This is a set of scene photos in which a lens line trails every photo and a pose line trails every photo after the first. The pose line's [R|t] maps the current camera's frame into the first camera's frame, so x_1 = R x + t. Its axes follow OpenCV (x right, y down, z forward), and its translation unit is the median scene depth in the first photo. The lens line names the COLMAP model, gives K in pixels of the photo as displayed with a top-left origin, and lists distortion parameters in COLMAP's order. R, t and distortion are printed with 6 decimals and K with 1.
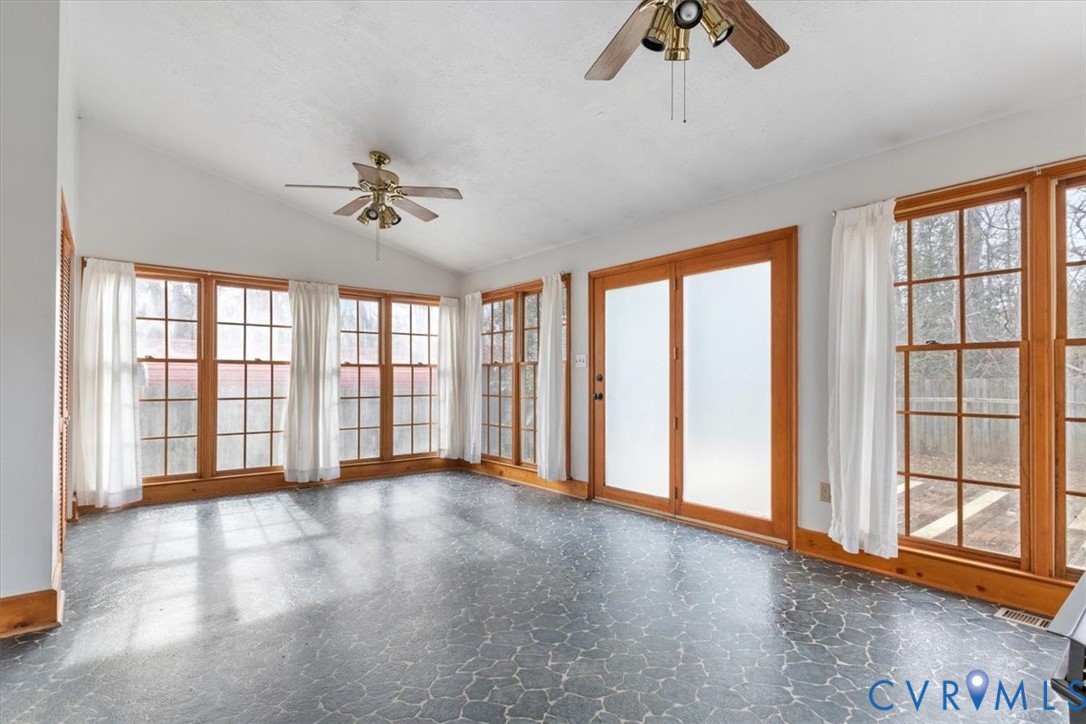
lens RADIAL K [[549.0, 0, 535.2], [0, 549.0, 376.7], [0, 0, 1]] dist [-0.002263, 0.000549]
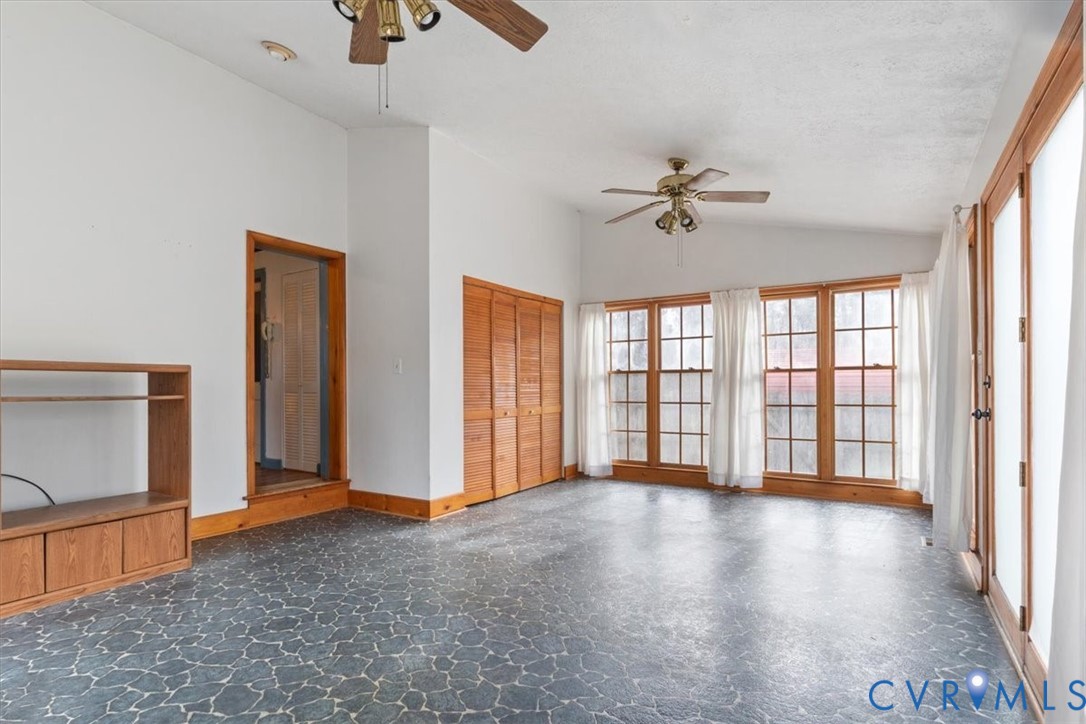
lens RADIAL K [[549.0, 0, 544.9], [0, 549.0, 384.6], [0, 0, 1]] dist [-0.002263, 0.000549]
pose [[0.318638, -0.007562, -0.947846, 0.434164], [0.009368, 0.999944, -0.004828, 0.003952], [0.947830, -0.007341, 0.318691, 0.337699]]
